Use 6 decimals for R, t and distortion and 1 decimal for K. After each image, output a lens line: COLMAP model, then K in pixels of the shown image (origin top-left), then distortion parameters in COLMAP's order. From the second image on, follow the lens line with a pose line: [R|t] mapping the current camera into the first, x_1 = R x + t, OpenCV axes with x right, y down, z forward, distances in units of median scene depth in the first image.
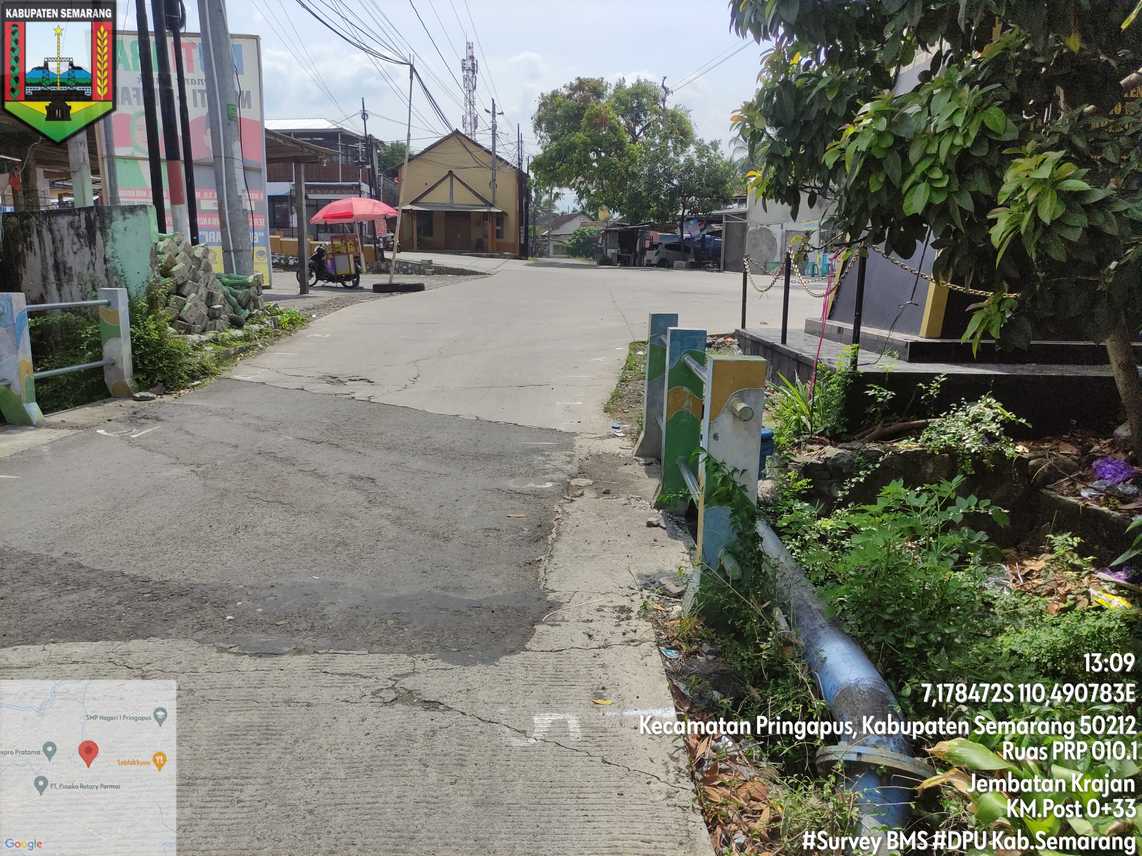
lens RADIAL K [[839.3, 0, 567.7], [0, 839.3, 426.1], [0, 0, 1]] dist [0.056180, -0.063735]
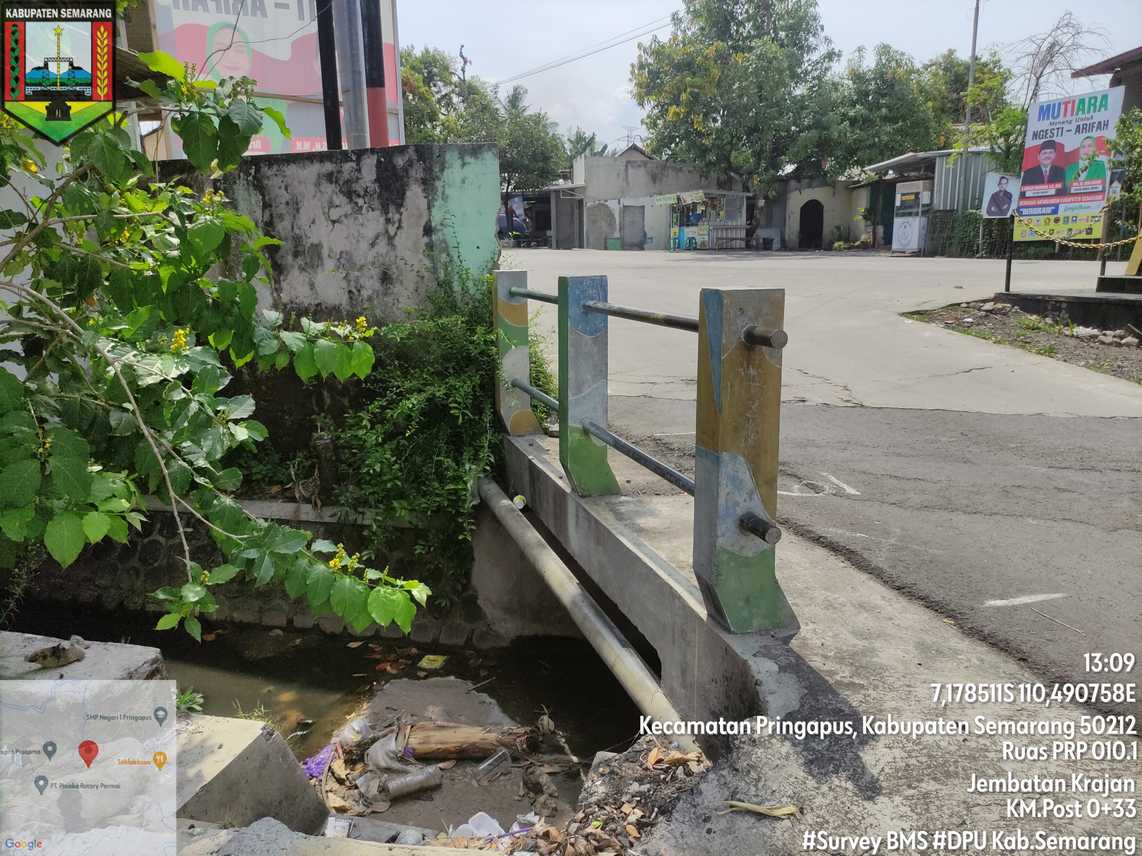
lens RADIAL K [[851.6, 0, 570.2], [0, 851.6, 422.0], [0, 0, 1]] dist [0.068707, -0.083394]
pose [[0.946943, -0.094711, 0.307131, -0.602791], [0.091420, 0.995496, 0.025119, -0.050307], [-0.308126, 0.004292, 0.951336, 0.313595]]
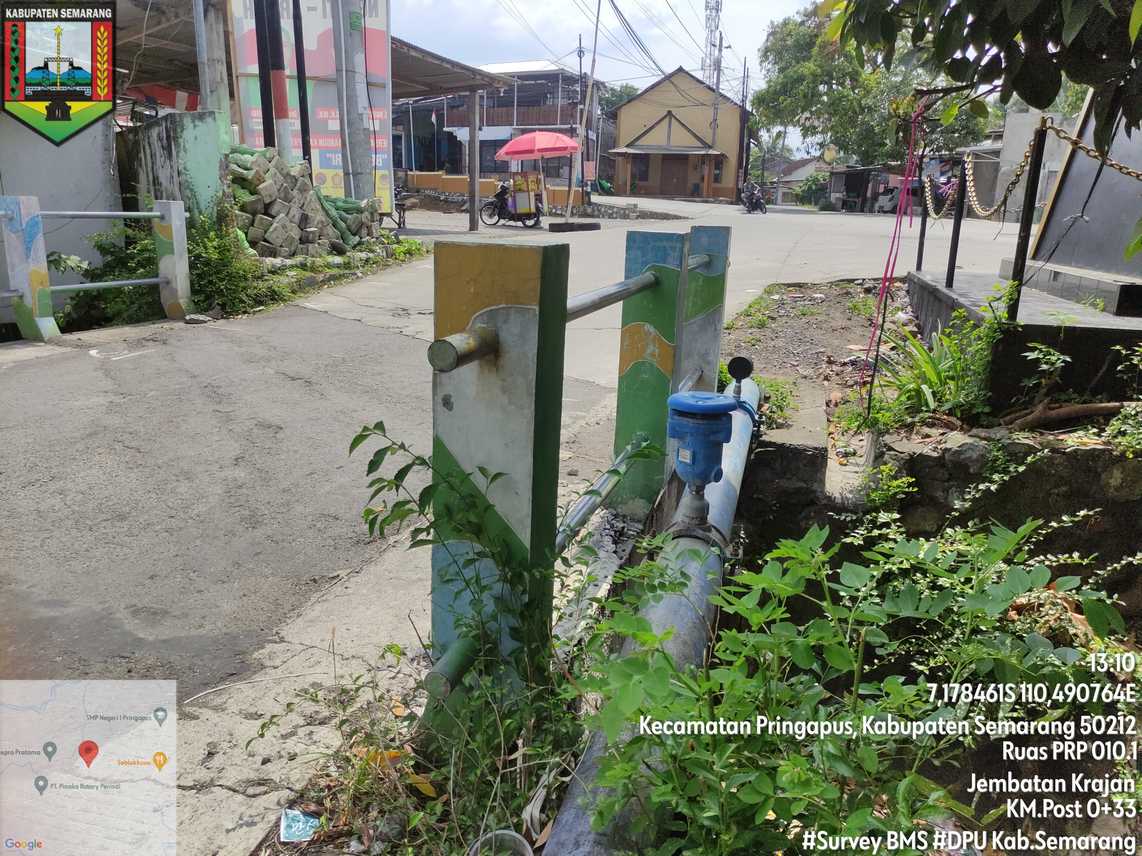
lens RADIAL K [[839.3, 0, 567.7], [0, 839.3, 426.1], [0, 0, 1]] dist [0.056180, -0.063735]
pose [[0.964784, 0.076746, -0.251599, 0.118054], [-0.062464, 0.995975, 0.064280, -0.003118], [0.255520, -0.046301, 0.965694, 0.174339]]
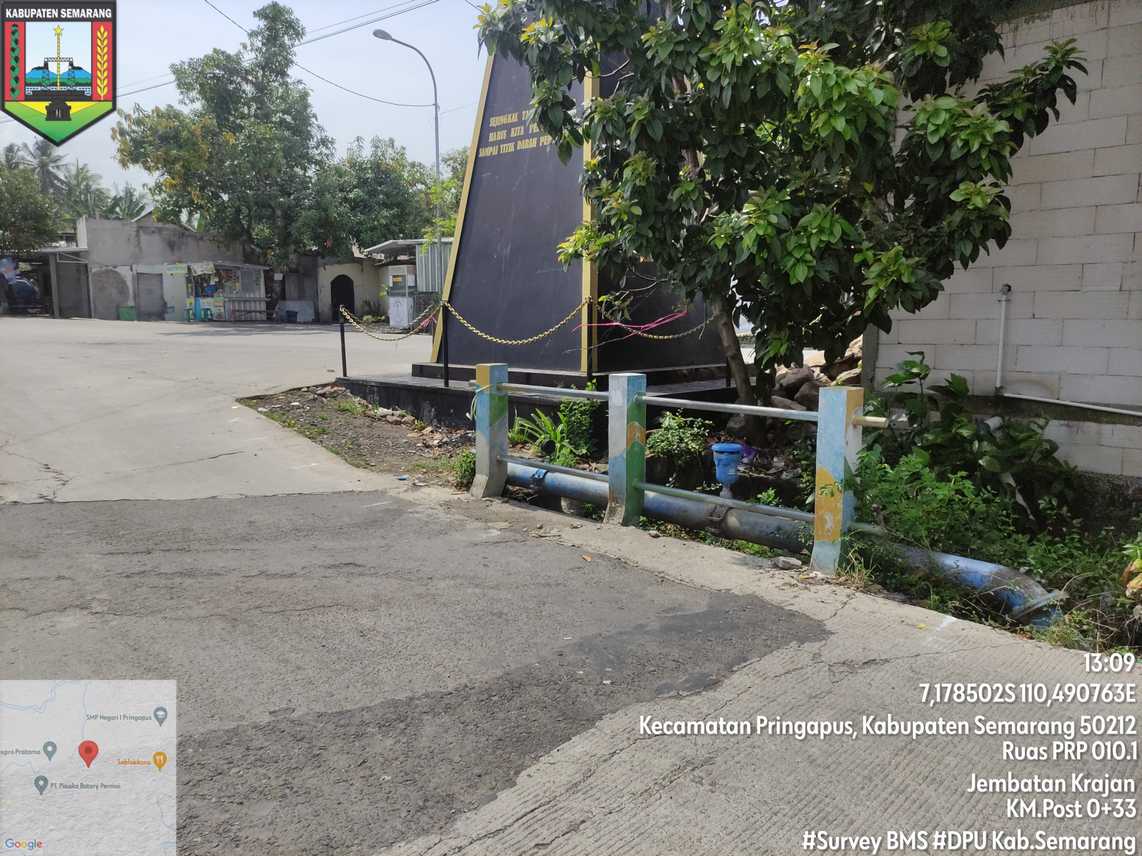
lens RADIAL K [[851.6, 0, 570.2], [0, 851.6, 422.0], [0, 0, 1]] dist [0.068707, -0.083394]
pose [[0.706509, -0.110239, 0.699065, -0.376494], [0.148763, 0.988857, 0.005590, -0.031342], [-0.691892, 0.100045, 0.715036, 0.091562]]
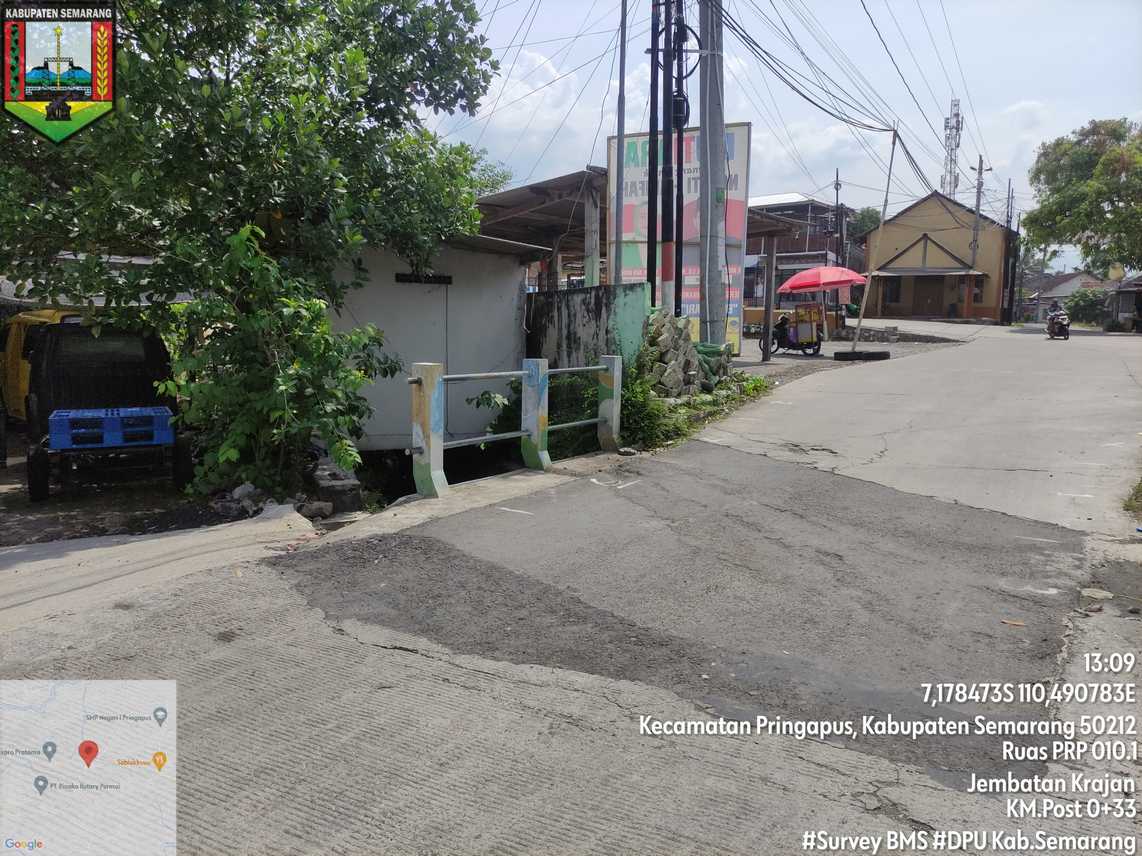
lens RADIAL K [[839.3, 0, 567.7], [0, 839.3, 426.1], [0, 0, 1]] dist [0.056180, -0.063735]
pose [[0.866437, 0.056076, -0.496127, -0.017211], [-0.094306, 0.994167, -0.052327, -0.002767], [0.490299, 0.092126, 0.866672, -0.000977]]
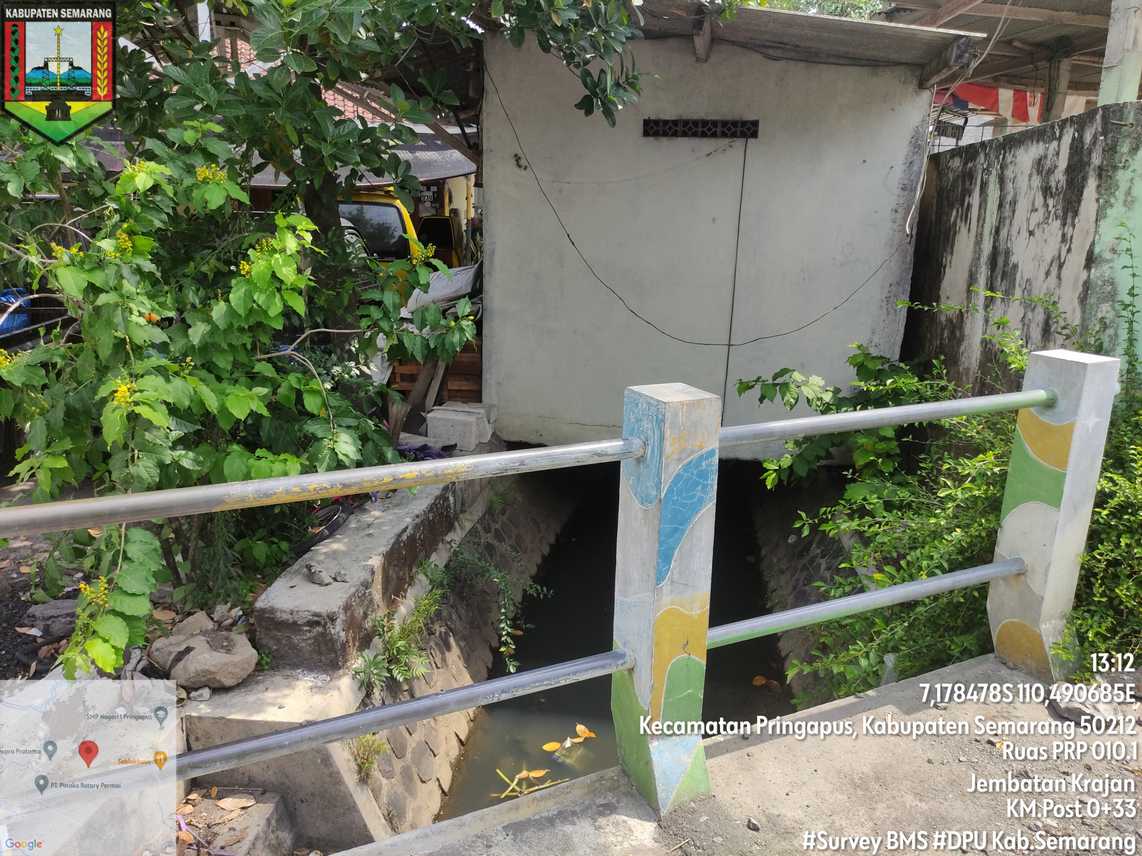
lens RADIAL K [[839.3, 0, 567.7], [0, 839.3, 426.1], [0, 0, 1]] dist [0.056180, -0.063735]
pose [[0.470498, 0.221522, -0.854142, -0.296307], [-0.179126, 0.971799, 0.153367, -0.129310], [0.864029, 0.080840, 0.496910, 0.578763]]
